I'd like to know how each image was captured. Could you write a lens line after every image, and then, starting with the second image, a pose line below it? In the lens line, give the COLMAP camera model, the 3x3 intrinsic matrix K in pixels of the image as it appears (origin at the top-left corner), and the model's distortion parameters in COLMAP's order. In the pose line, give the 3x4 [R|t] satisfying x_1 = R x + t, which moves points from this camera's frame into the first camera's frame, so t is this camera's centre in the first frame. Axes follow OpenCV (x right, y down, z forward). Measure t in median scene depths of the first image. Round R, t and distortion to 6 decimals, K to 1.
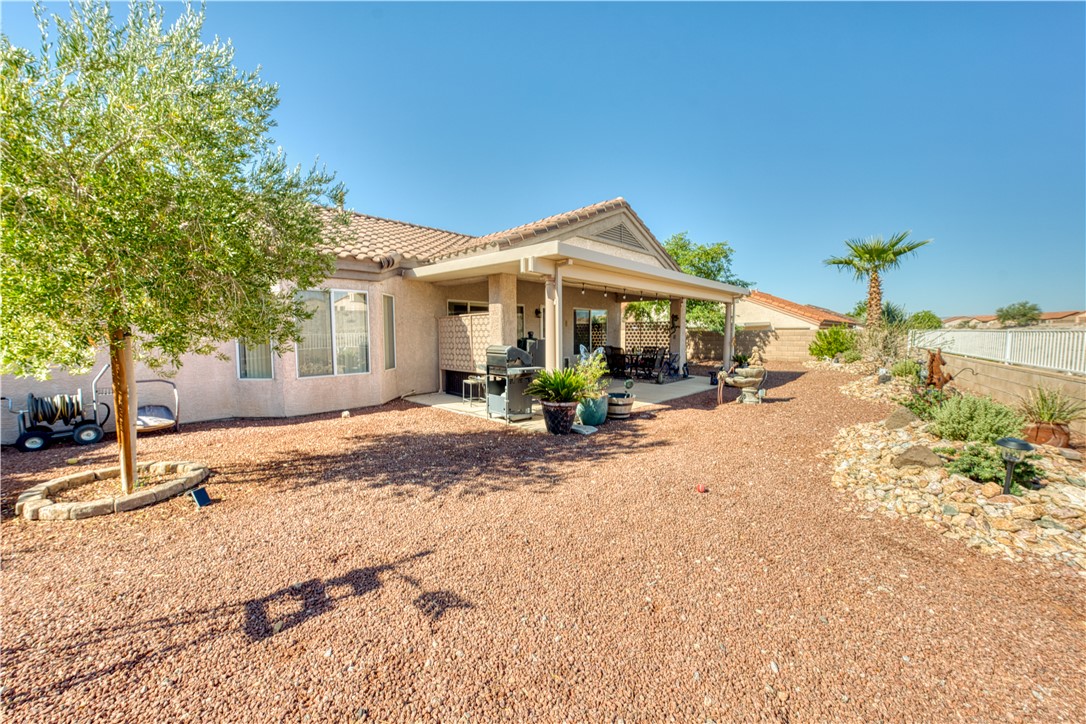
lens RADIAL K [[384.4, 0, 543.0], [0, 384.4, 362.0], [0, 0, 1]] dist [-0.032295, 0.000000]
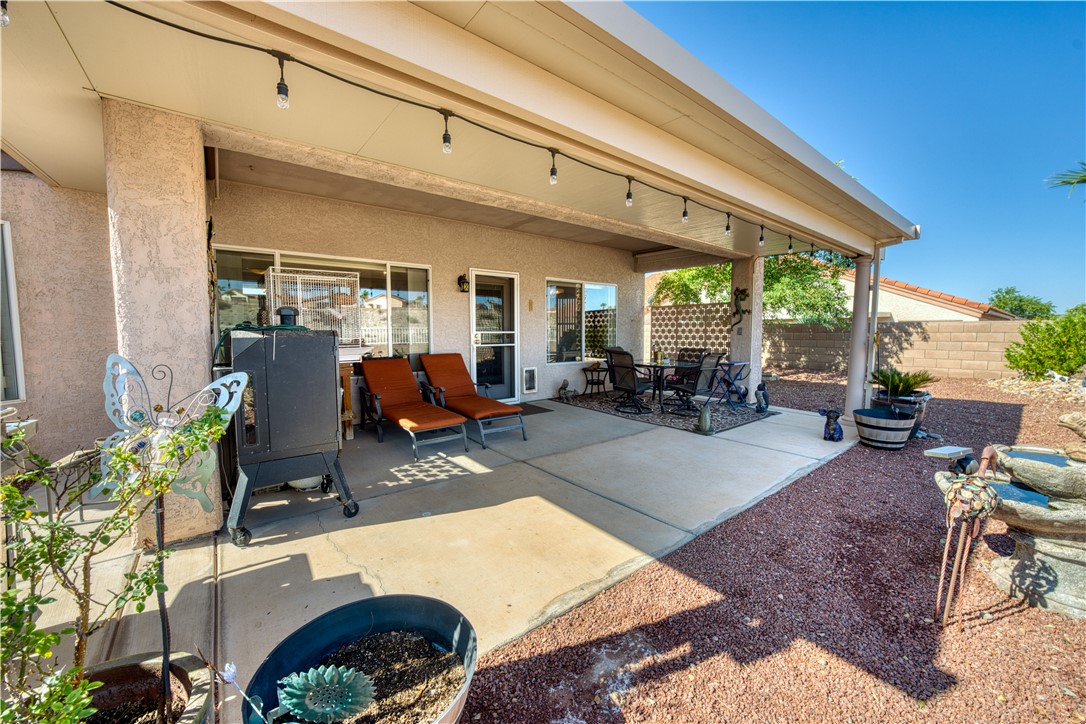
lens RADIAL K [[438.8, 0, 545.4], [0, 438.8, 359.1], [0, 0, 1]] dist [-0.009710, 0.000308]
pose [[0.995775, 0.011765, -0.091075, 0.122835], [-0.012684, 0.999874, -0.009521, -0.017506], [0.090952, 0.010636, 0.995799, 0.348252]]
